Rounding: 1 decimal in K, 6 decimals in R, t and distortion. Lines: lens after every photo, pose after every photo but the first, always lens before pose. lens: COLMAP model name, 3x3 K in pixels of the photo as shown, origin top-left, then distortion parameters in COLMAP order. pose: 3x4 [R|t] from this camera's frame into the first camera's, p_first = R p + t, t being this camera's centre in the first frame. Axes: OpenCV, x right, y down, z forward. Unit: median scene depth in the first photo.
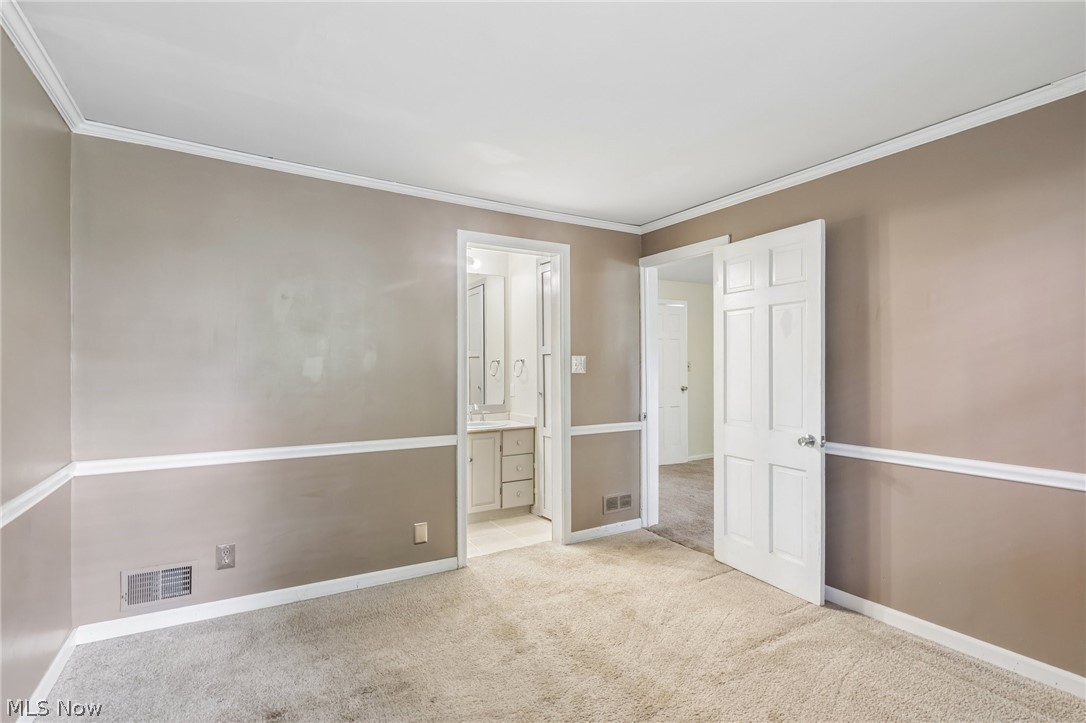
lens RADIAL K [[512.8, 0, 537.5], [0, 512.8, 372.6], [0, 0, 1]] dist [0.015336, 0.000634]
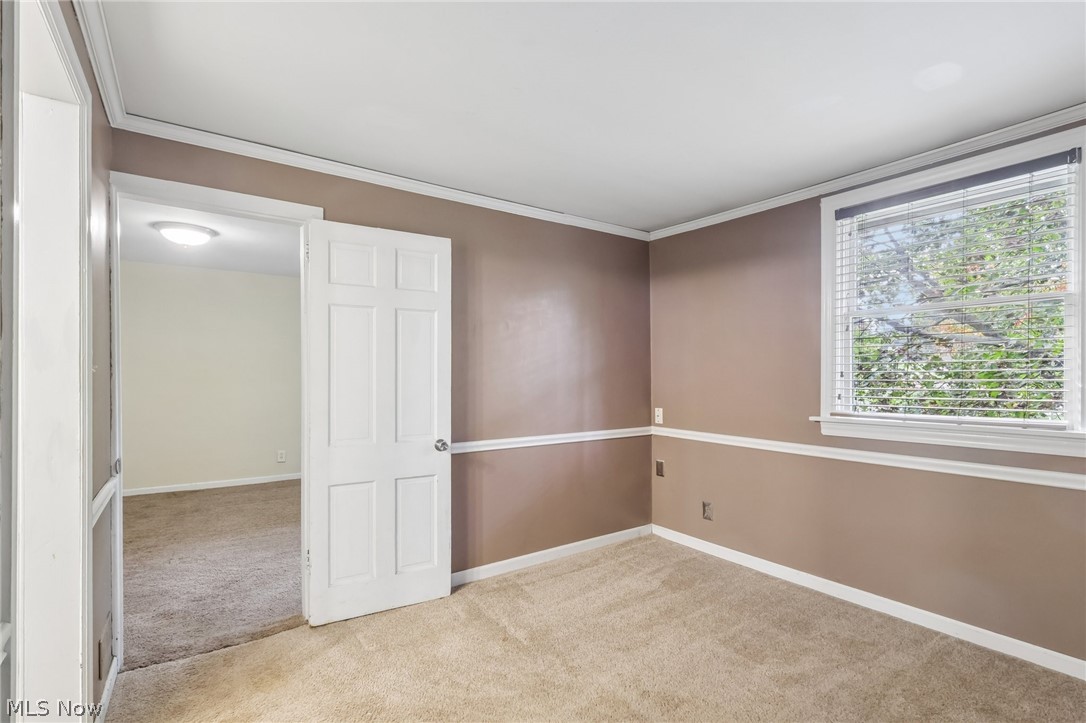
lens RADIAL K [[512.8, 0, 537.5], [0, 512.8, 372.6], [0, 0, 1]] dist [0.015336, 0.000634]
pose [[-0.063158, 0.011373, 0.997939, -0.543897], [0.008929, 0.999901, -0.010830, -0.002495], [-0.997964, 0.008226, -0.063253, 0.874398]]
